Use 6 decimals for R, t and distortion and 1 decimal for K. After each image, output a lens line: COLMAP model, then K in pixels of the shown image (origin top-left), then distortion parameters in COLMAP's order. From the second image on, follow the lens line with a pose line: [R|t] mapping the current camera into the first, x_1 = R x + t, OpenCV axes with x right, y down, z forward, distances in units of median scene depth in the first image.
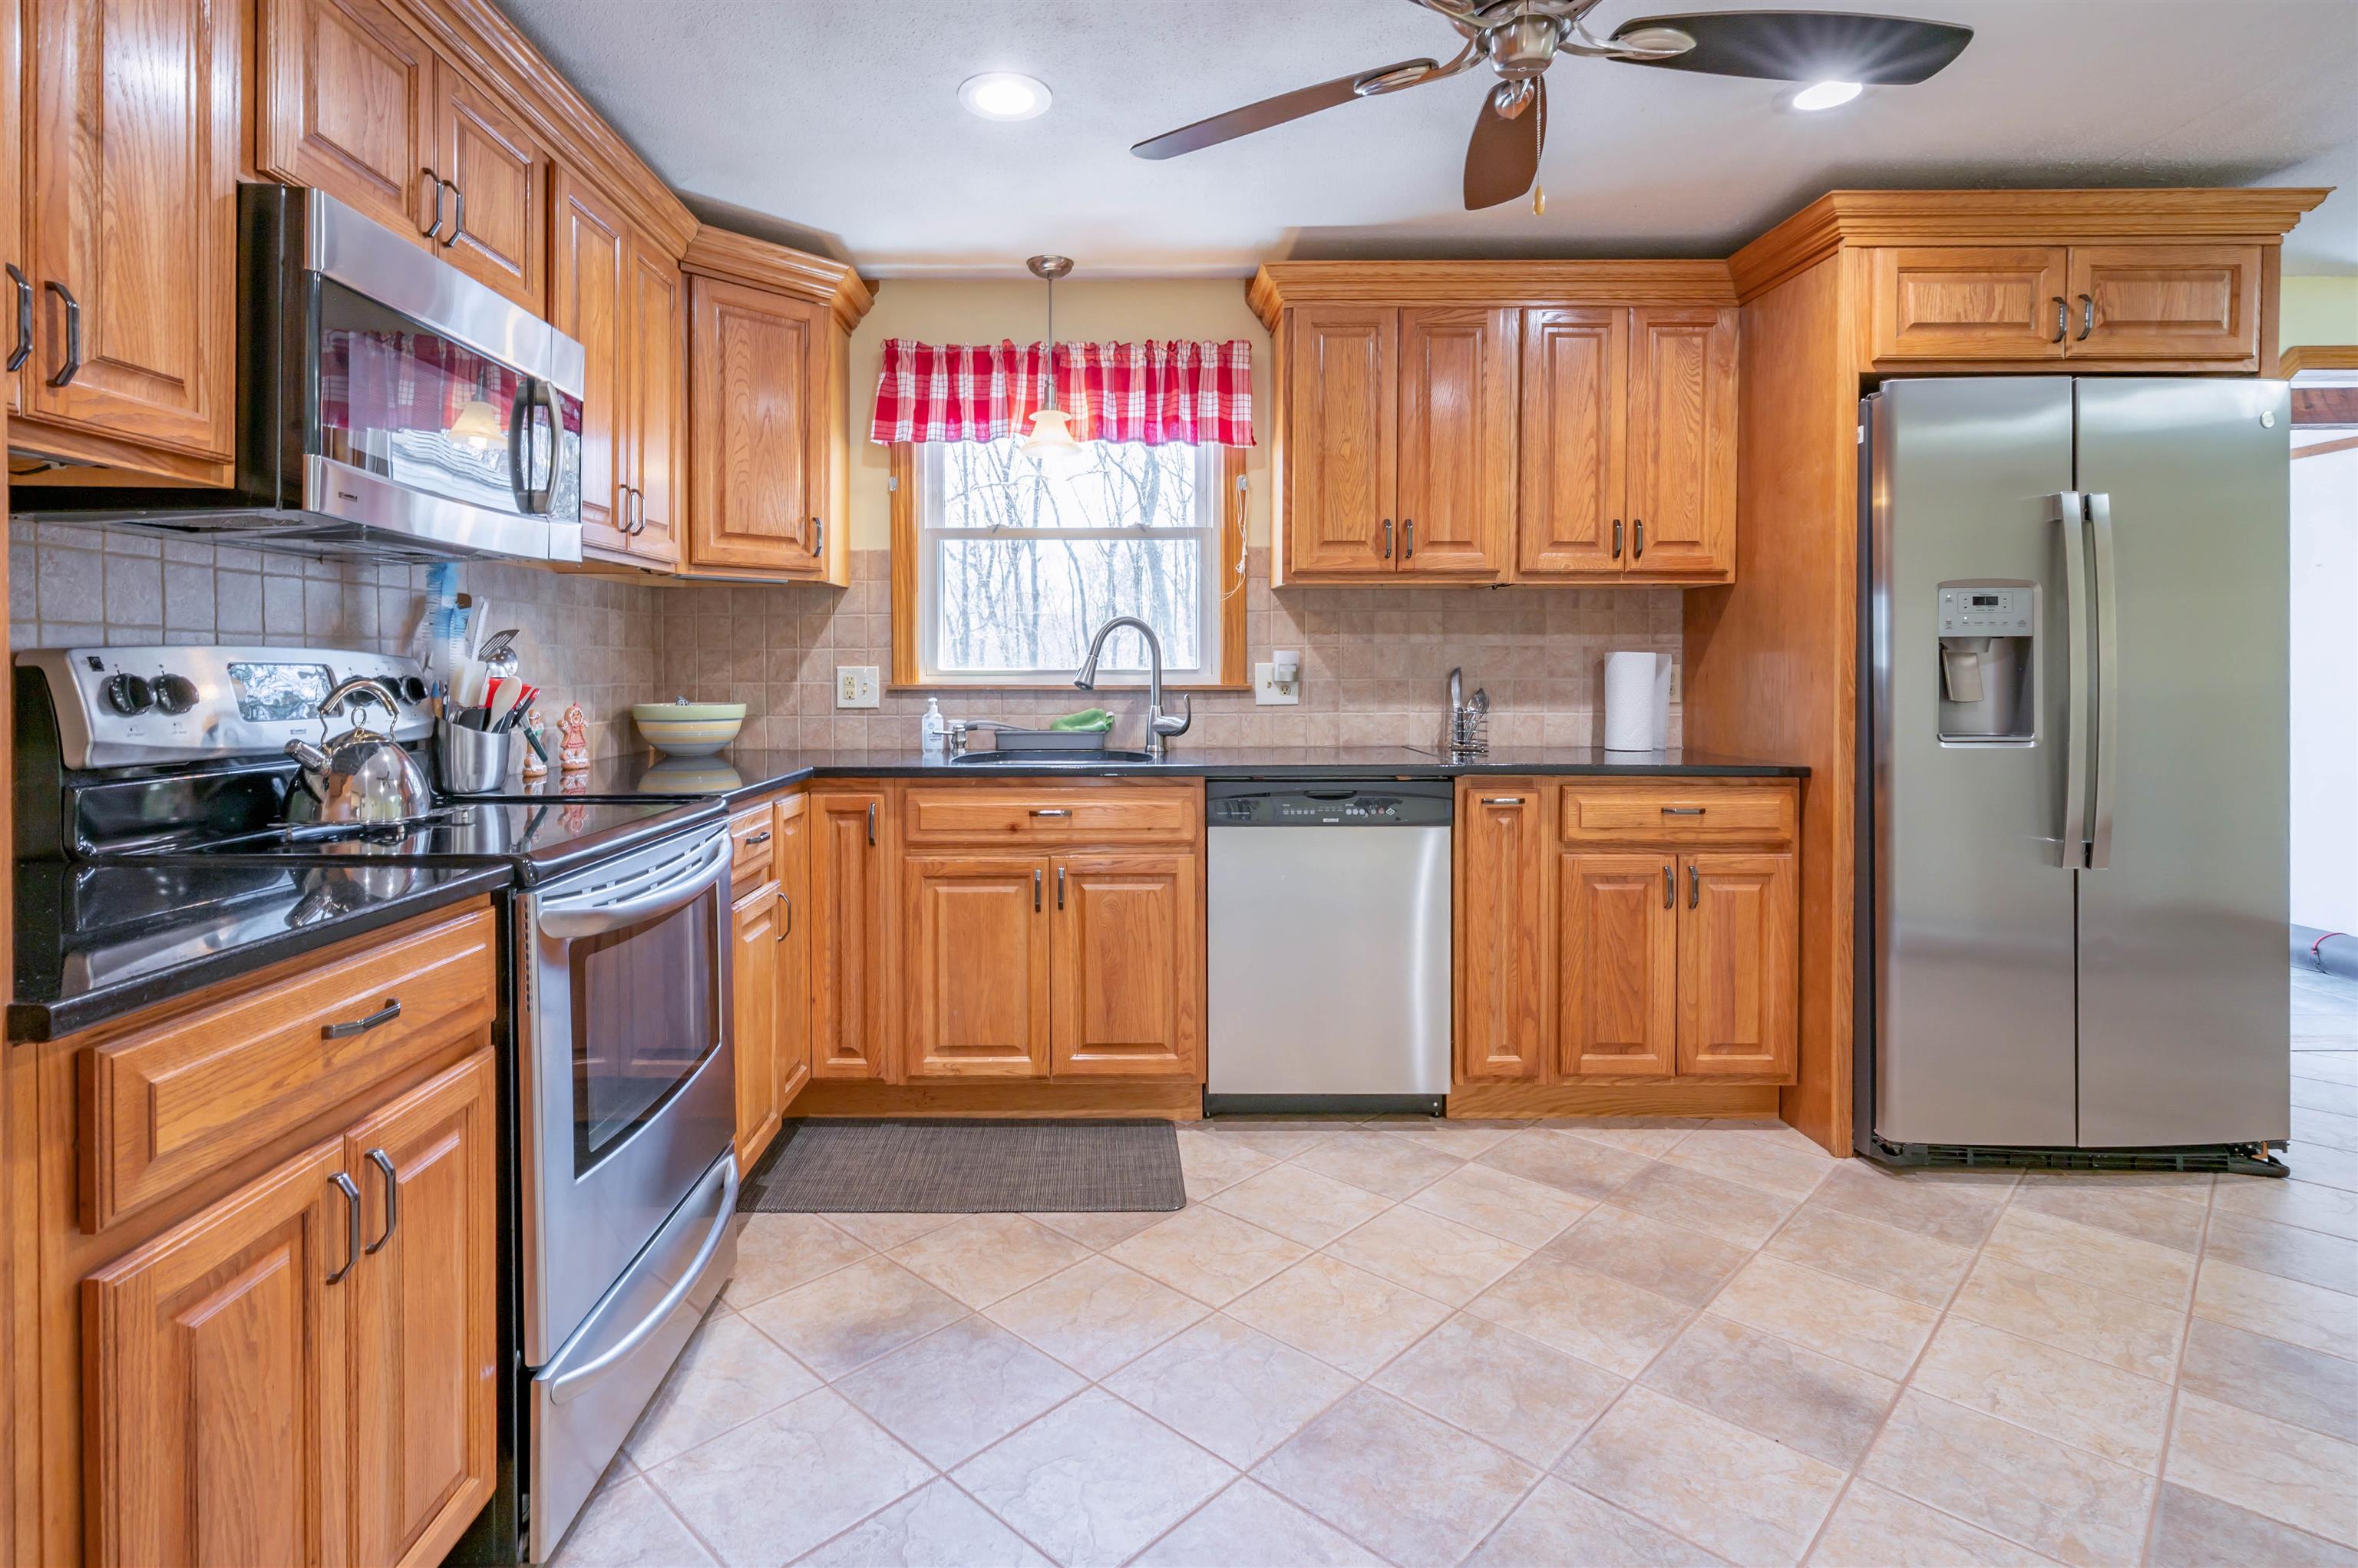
lens RADIAL K [[1144.9, 0, 1177.8], [0, 1144.9, 707.2], [0, 0, 1]] dist [0.001154, 0.000551]
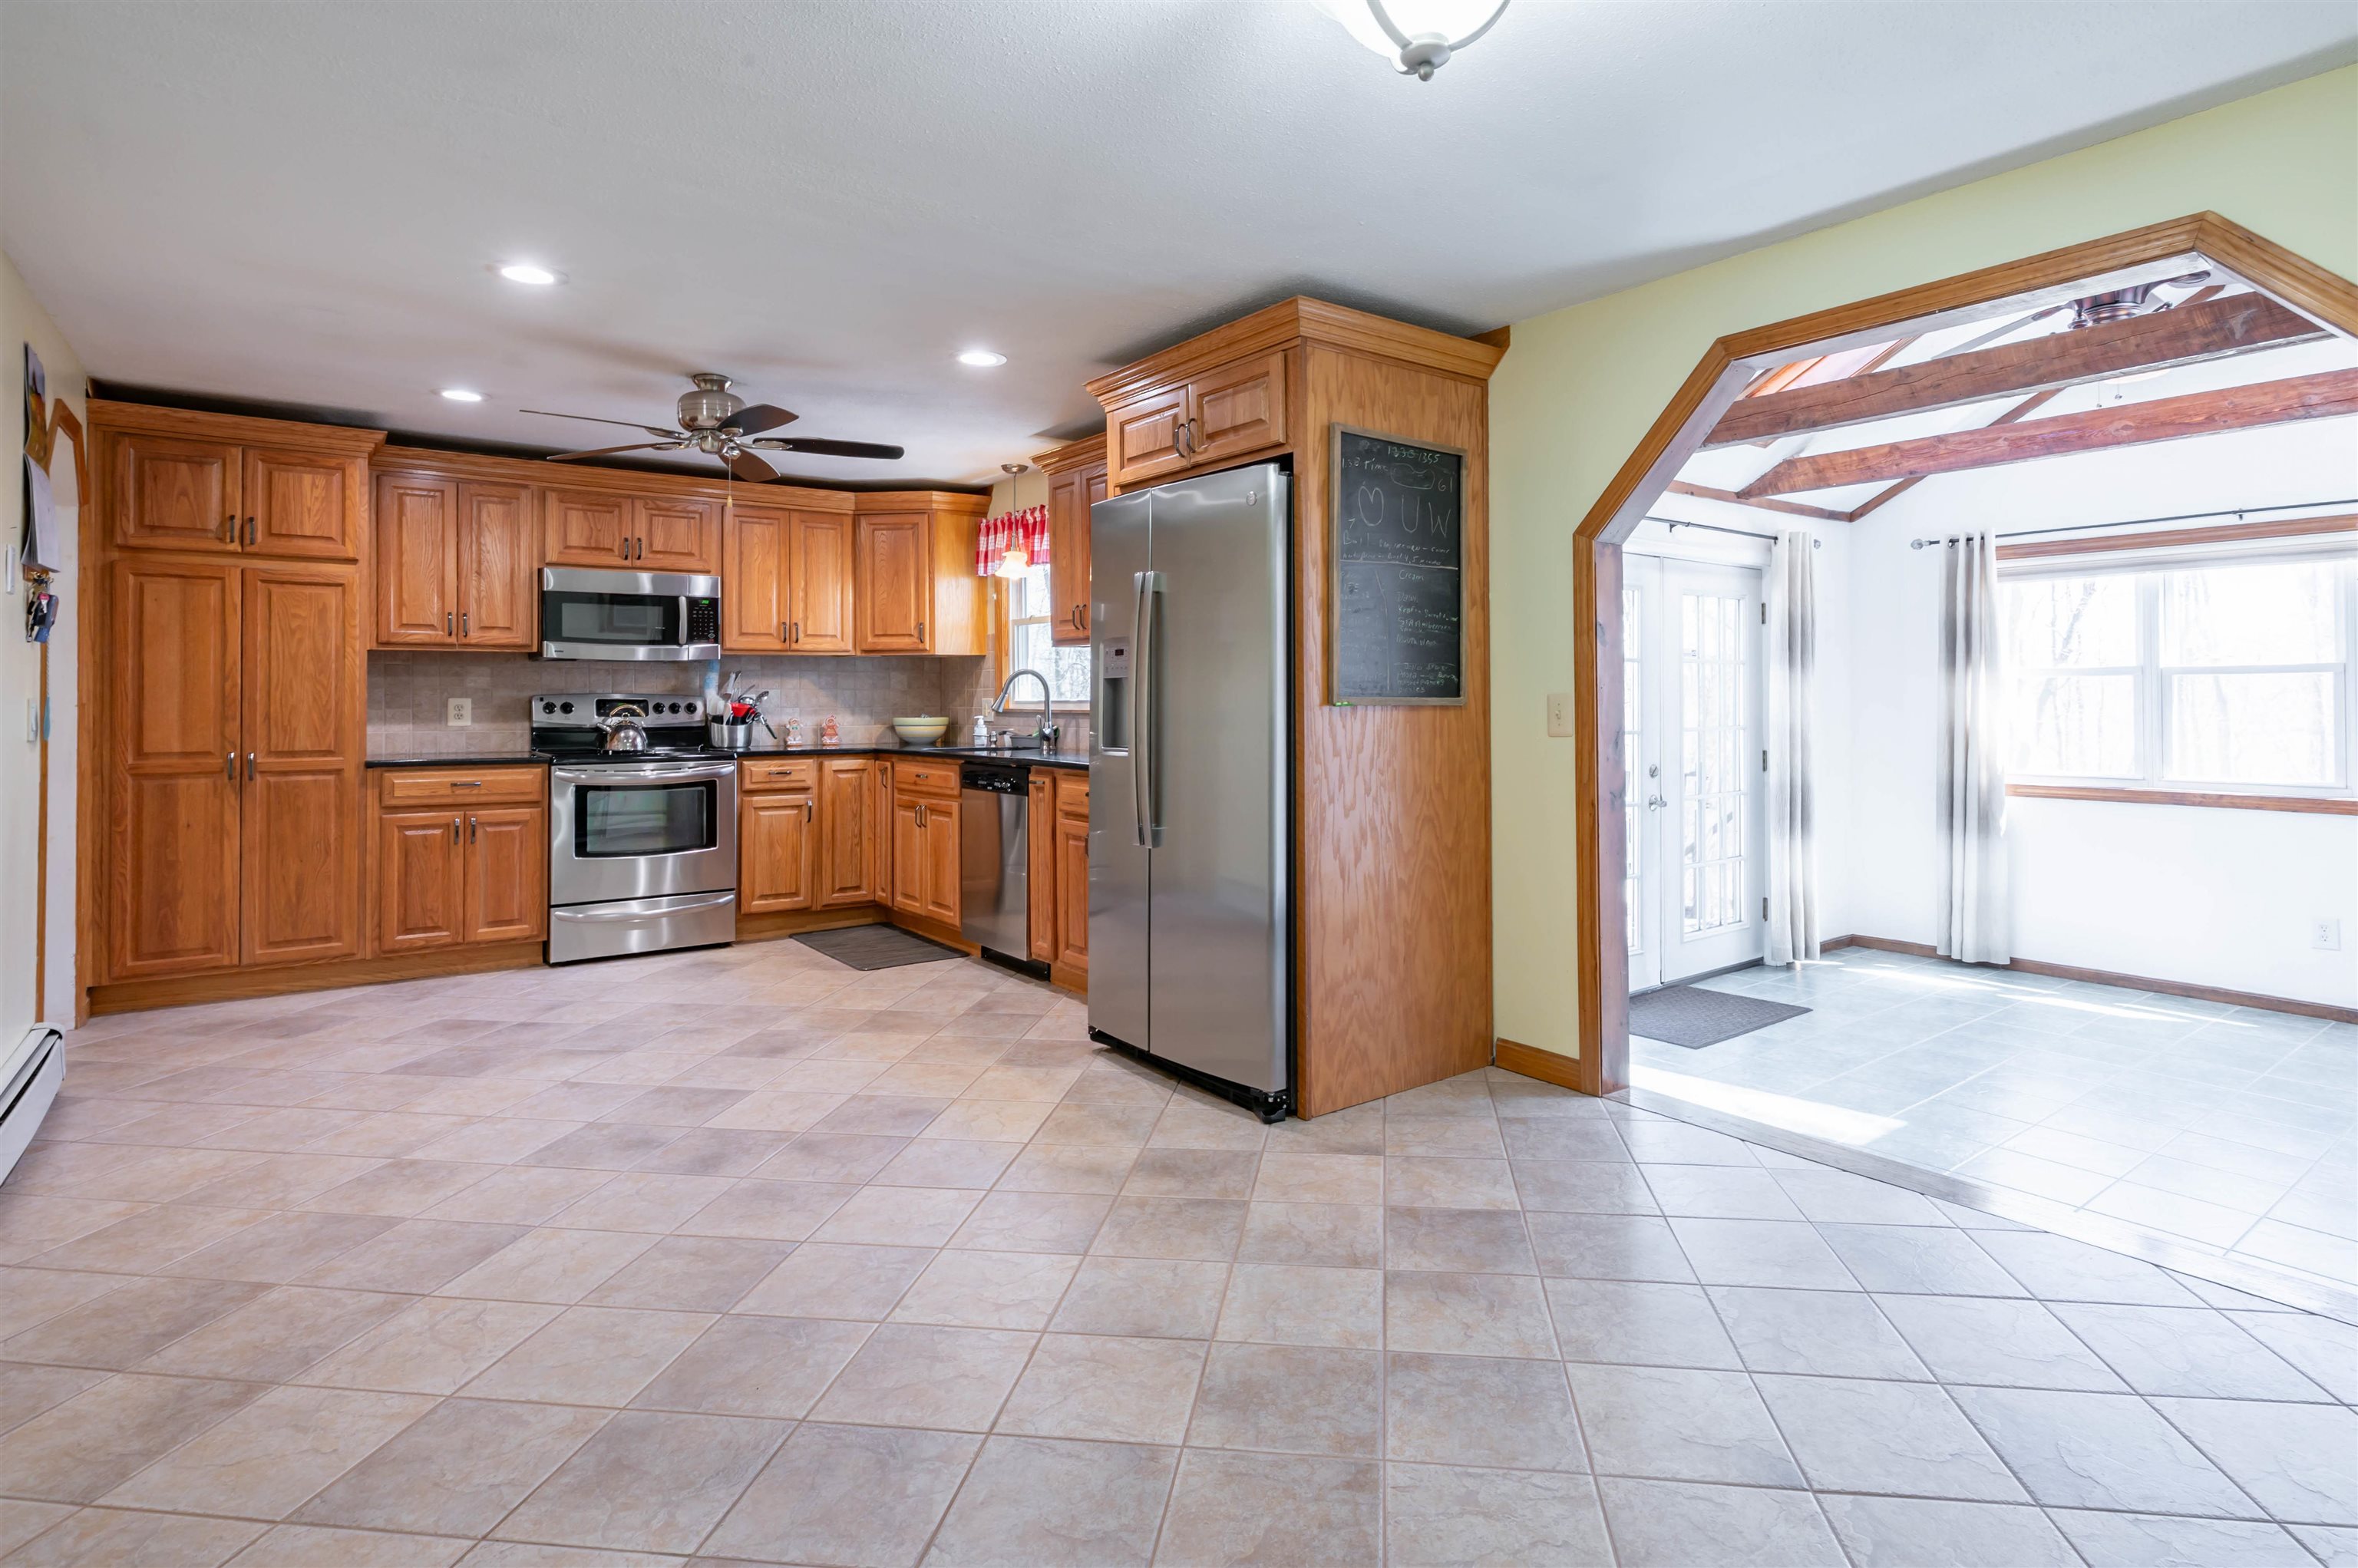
lens RADIAL K [[1191.3, 0, 1247.0], [0, 1191.3, 685.3], [0, 0, 1]] dist [0.000734, 0.001068]
pose [[0.634837, -0.012198, -0.772549, 1.558034], [-0.021737, 0.999198, -0.033639, -0.003031], [0.772340, 0.038149, 0.634063, 0.147204]]
